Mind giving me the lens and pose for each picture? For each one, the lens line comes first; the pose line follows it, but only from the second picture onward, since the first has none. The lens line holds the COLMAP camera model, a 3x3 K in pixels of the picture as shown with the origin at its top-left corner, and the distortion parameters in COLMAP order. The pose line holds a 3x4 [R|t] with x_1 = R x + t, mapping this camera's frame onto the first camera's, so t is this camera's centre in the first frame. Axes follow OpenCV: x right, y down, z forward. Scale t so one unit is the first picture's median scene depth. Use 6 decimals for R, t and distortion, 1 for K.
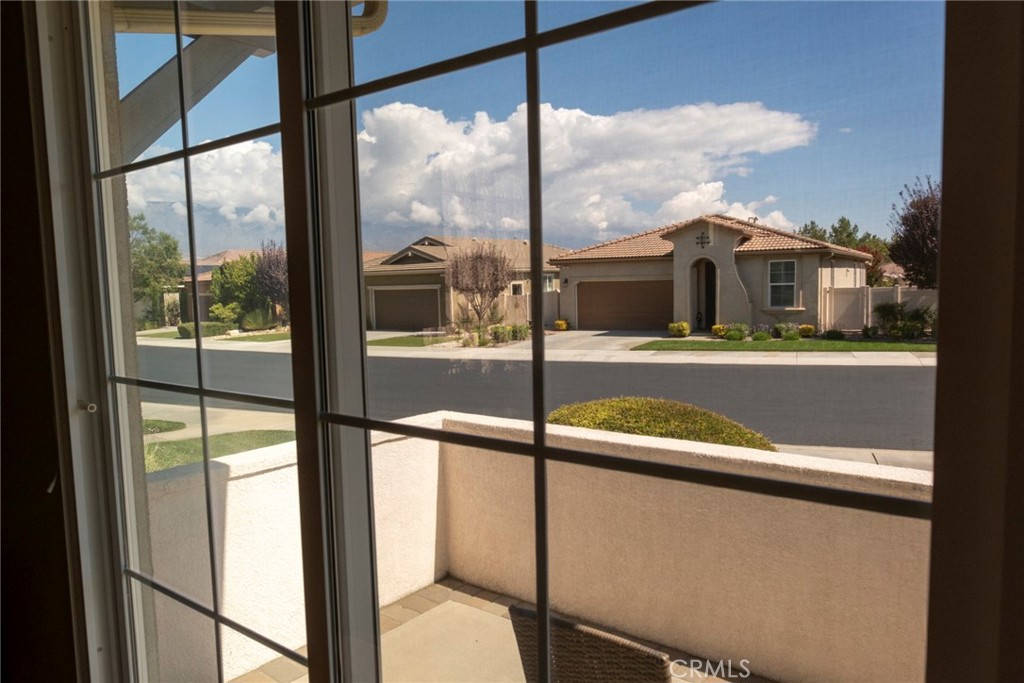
lens RADIAL K [[713.8, 0, 509.7], [0, 713.8, 342.9], [0, 0, 1]] dist [-0.016621, 0.008600]
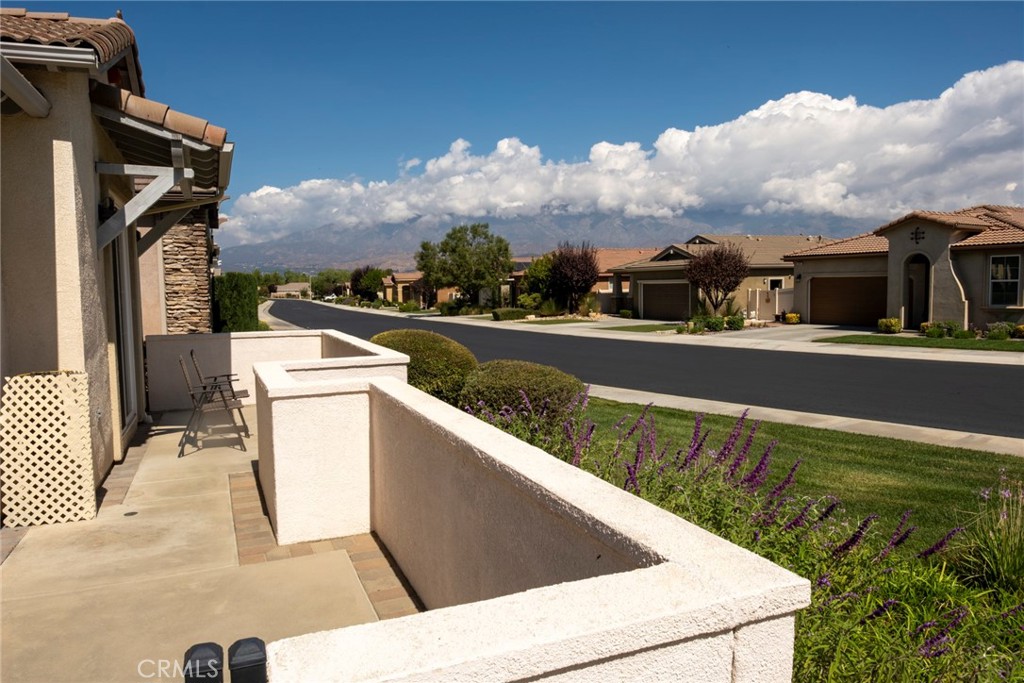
lens RADIAL K [[713.8, 0, 509.7], [0, 713.8, 340.7], [0, 0, 1]] dist [-0.016621, 0.008600]
pose [[0.869924, 0.047072, -0.490935, 0.195631], [-0.044759, 0.998862, 0.016461, 0.007407], [0.491151, 0.007654, 0.871041, -0.097065]]
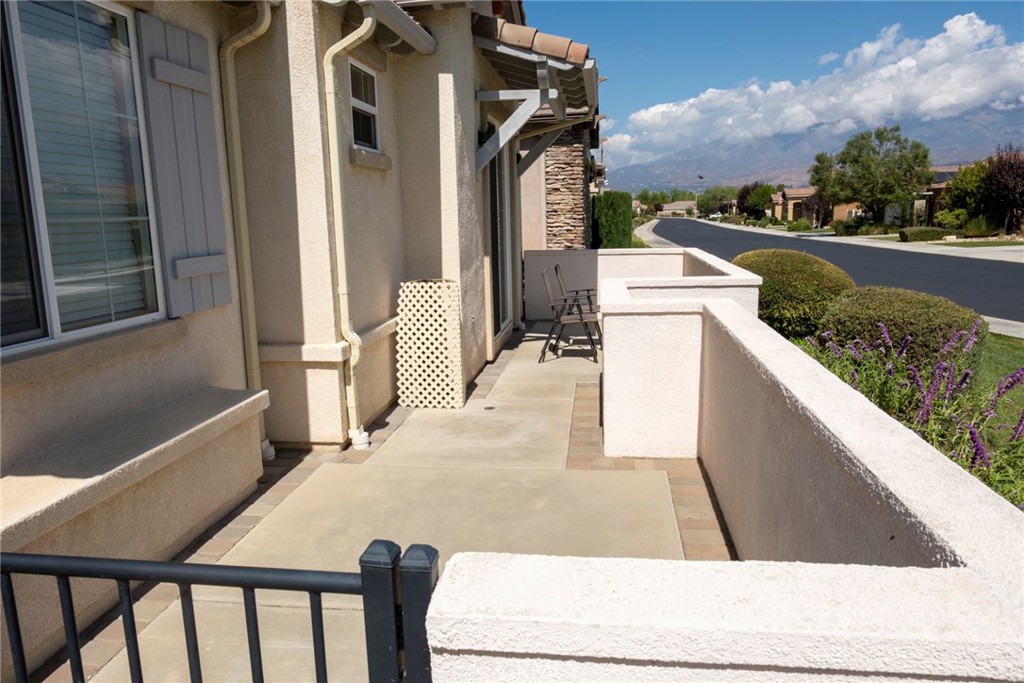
lens RADIAL K [[713.8, 0, 503.2], [0, 713.8, 340.7], [0, 0, 1]] dist [-0.016621, 0.008600]
pose [[0.498227, 0.161309, -0.851909, 0.198866], [-0.053767, 0.986398, 0.155330, 0.007380], [0.865378, -0.031585, 0.500123, -0.086227]]
